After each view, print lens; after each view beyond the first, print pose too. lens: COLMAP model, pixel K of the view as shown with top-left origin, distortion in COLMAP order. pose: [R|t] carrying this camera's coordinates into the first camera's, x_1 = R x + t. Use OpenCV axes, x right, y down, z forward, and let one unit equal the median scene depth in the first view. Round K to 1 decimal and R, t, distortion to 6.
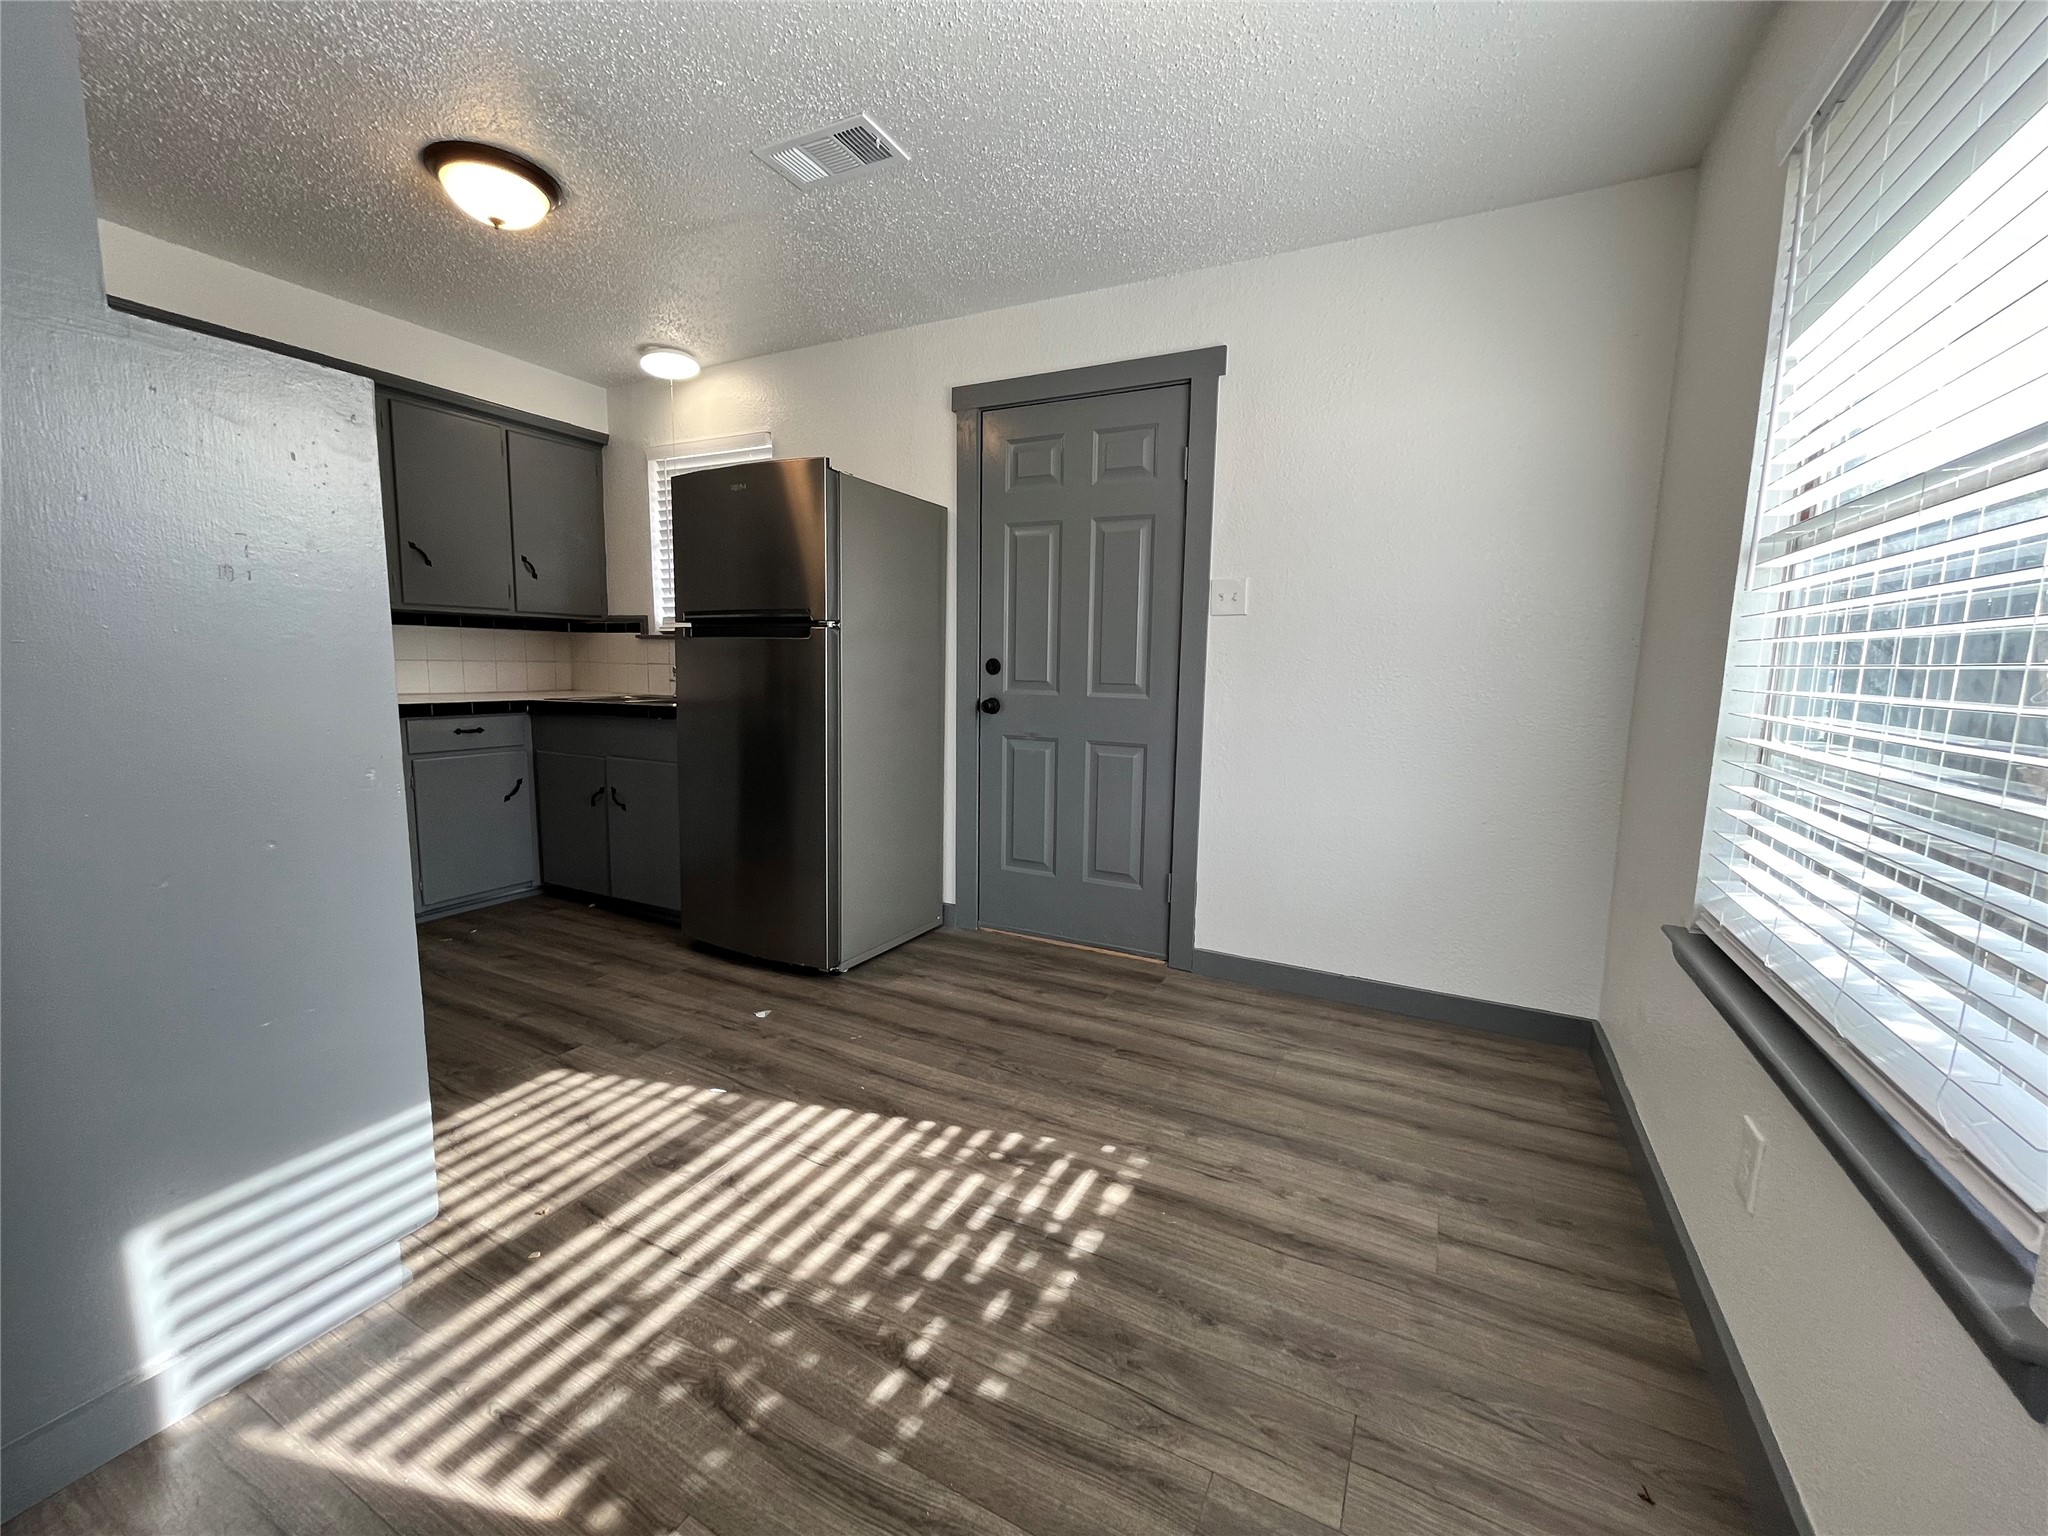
lens RADIAL K [[830.5, 0, 1022.8], [0, 830.5, 768.6], [0, 0, 1]] dist [-0.003602, 0.000140]
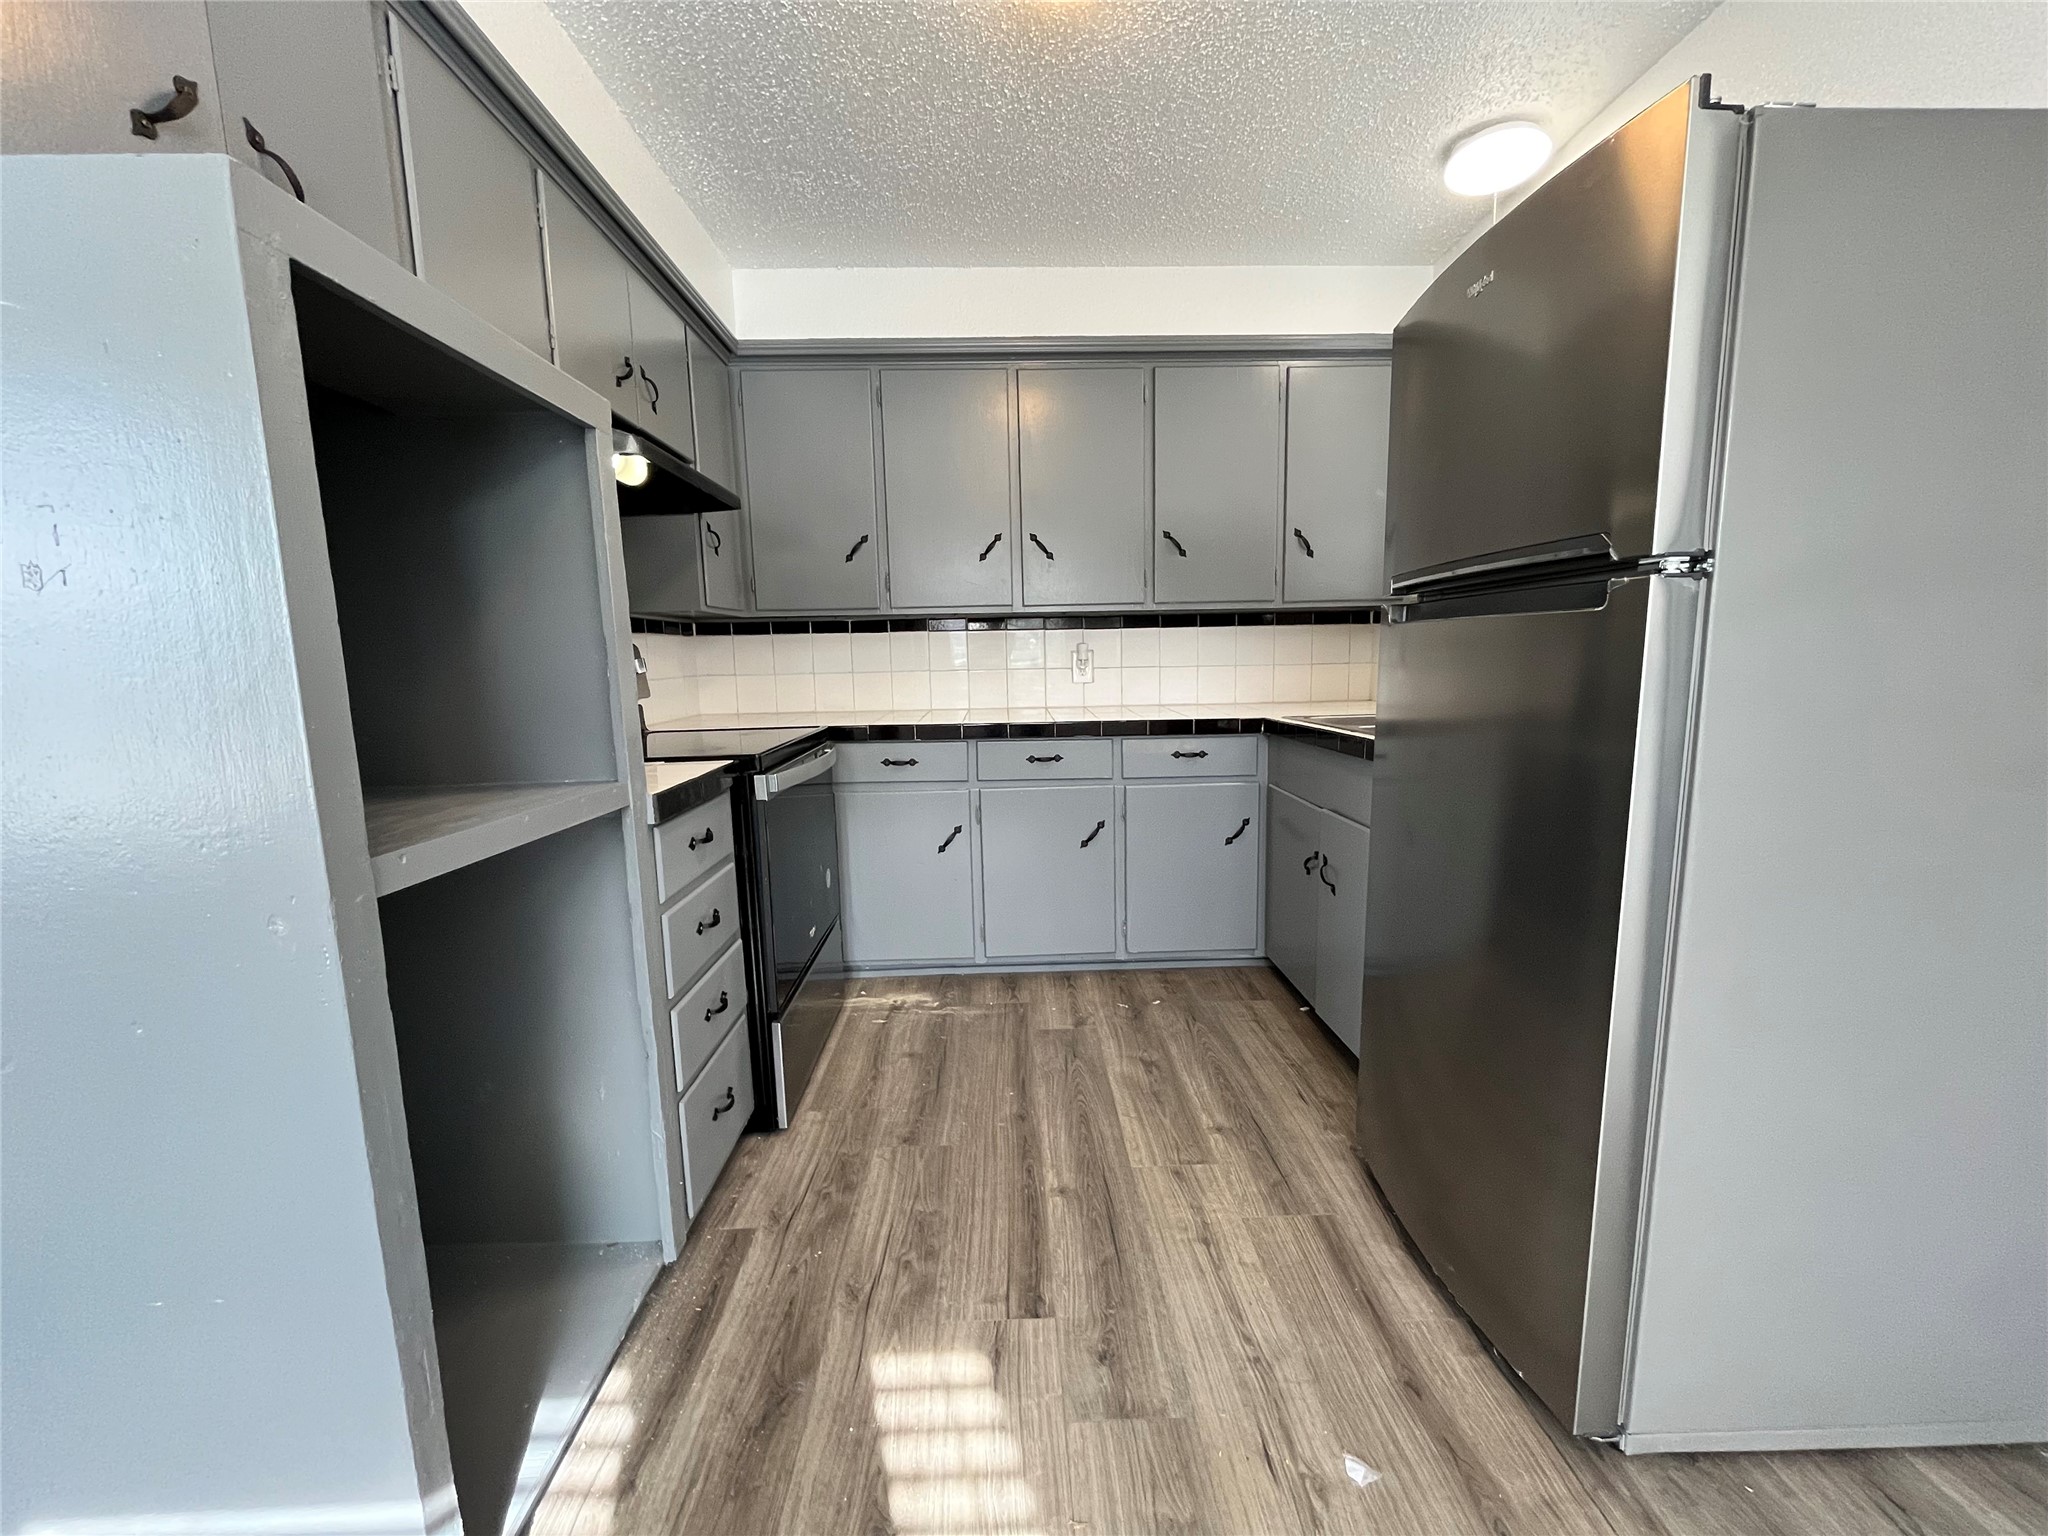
lens RADIAL K [[830.5, 0, 1022.8], [0, 830.5, 768.6], [0, 0, 1]] dist [-0.003602, 0.000140]
pose [[0.484594, 0.091789, -0.869910, -0.037191], [-0.082763, 0.994829, 0.058866, -0.065642], [0.870815, 0.043470, 0.489685, 0.455377]]
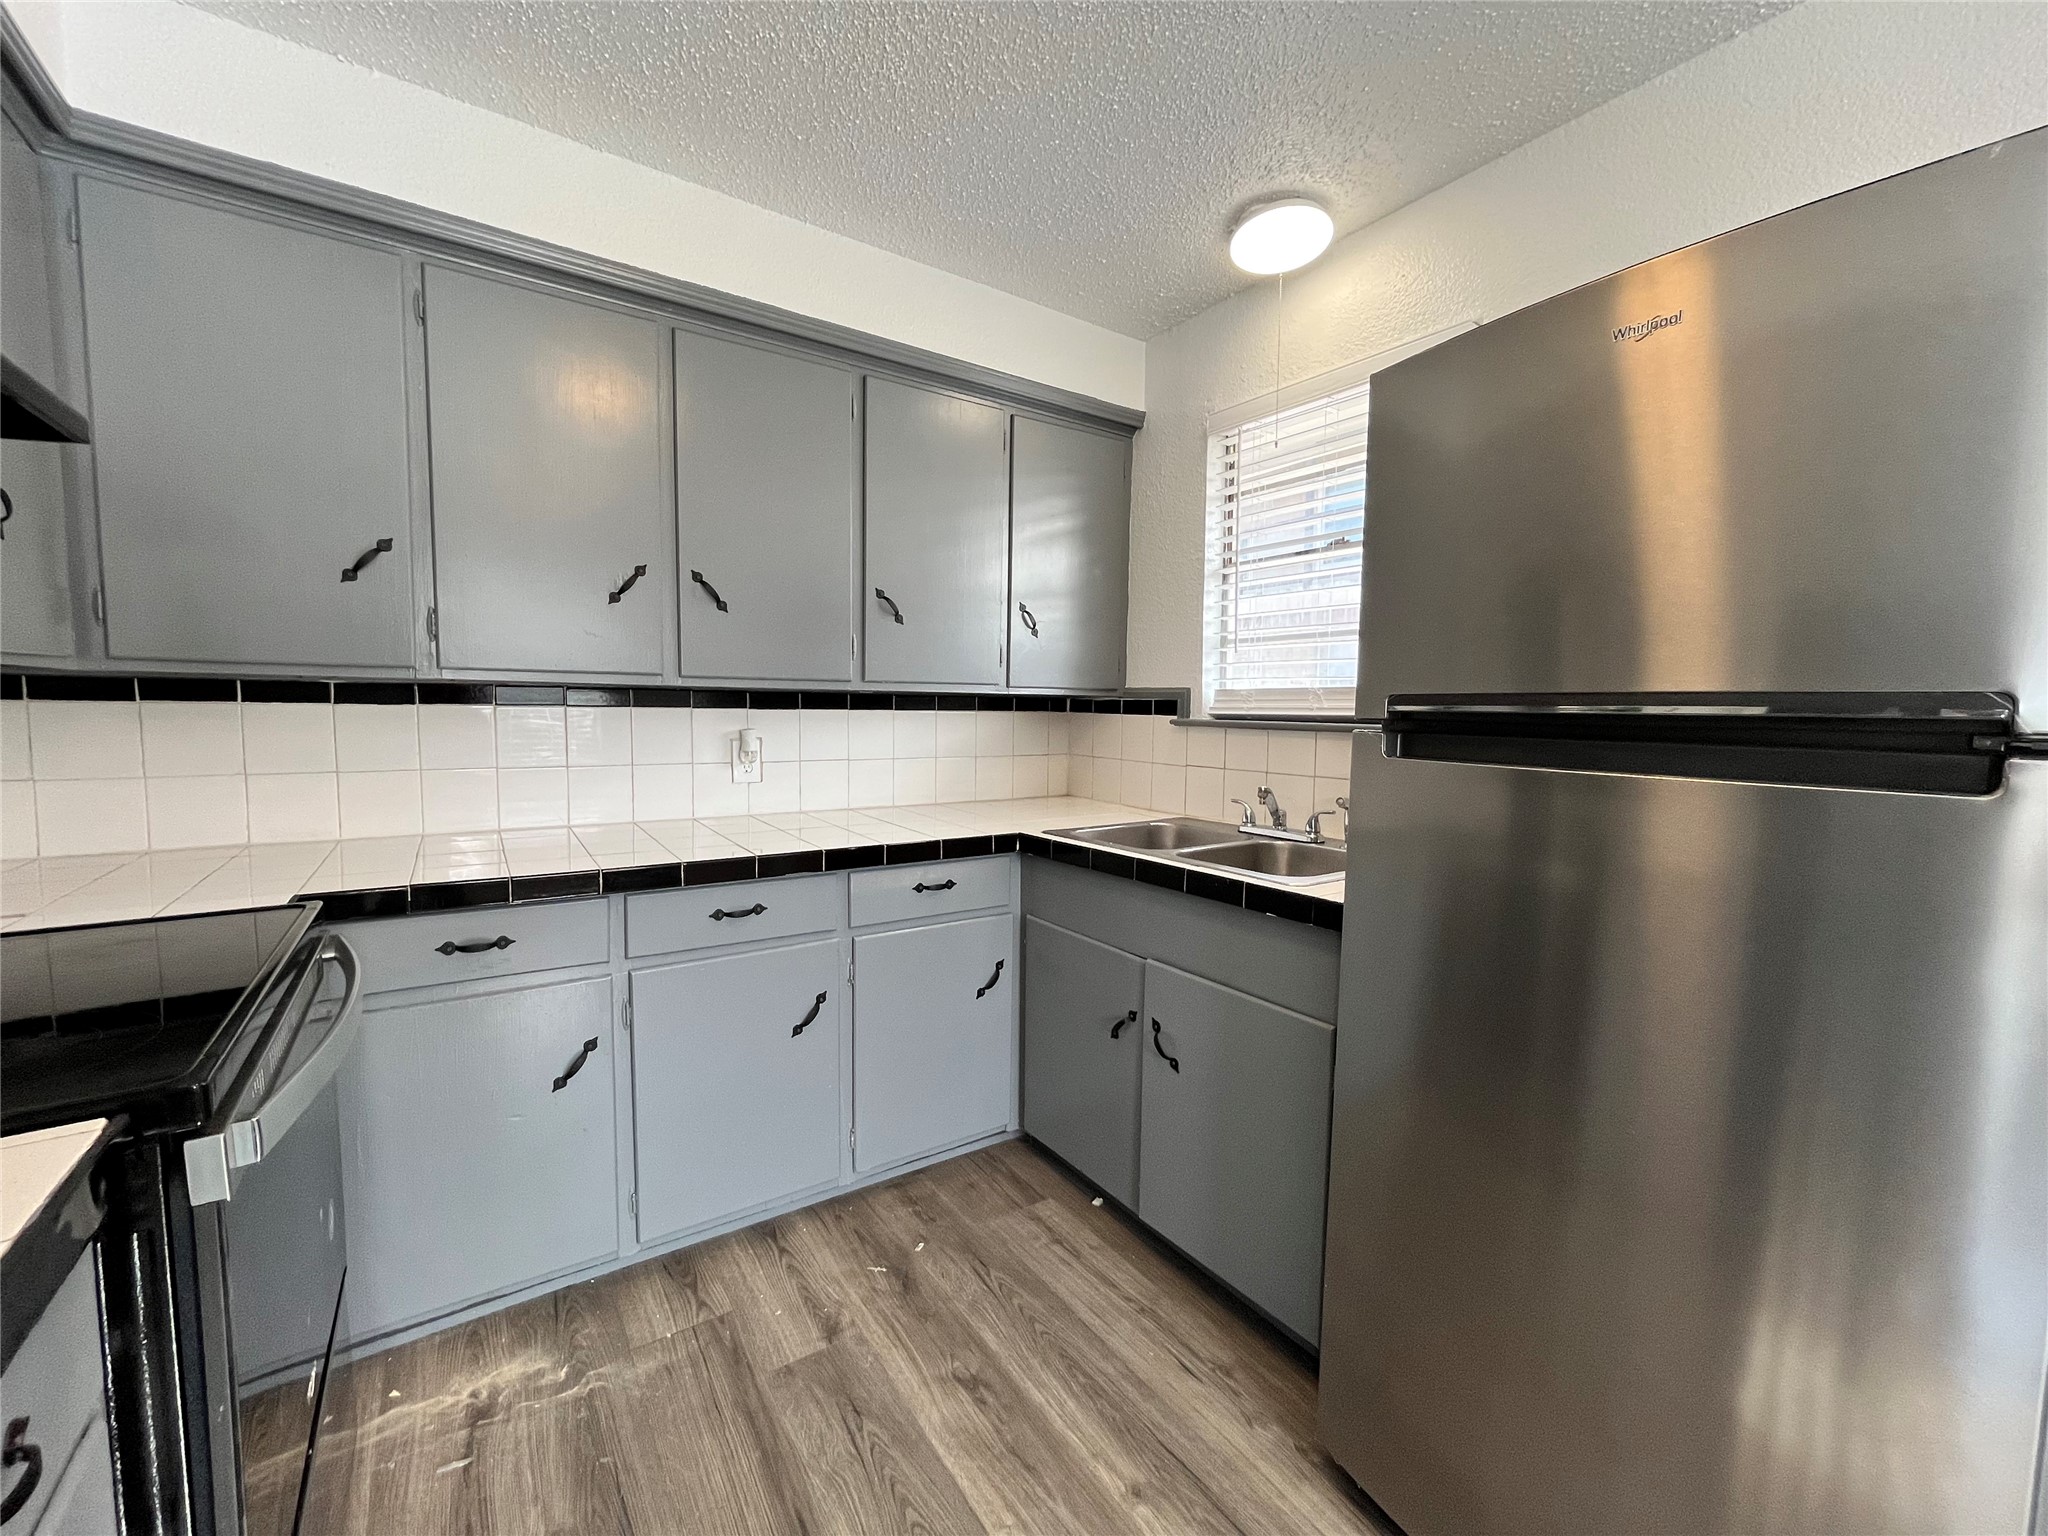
lens RADIAL K [[830.5, 0, 1022.8], [0, 830.5, 768.6], [0, 0, 1]] dist [-0.003602, 0.000140]
pose [[0.879659, 0.027304, -0.474820, -0.319643], [-0.057177, 0.997181, -0.048586, -0.105058], [0.472155, 0.069887, 0.878741, 0.482507]]
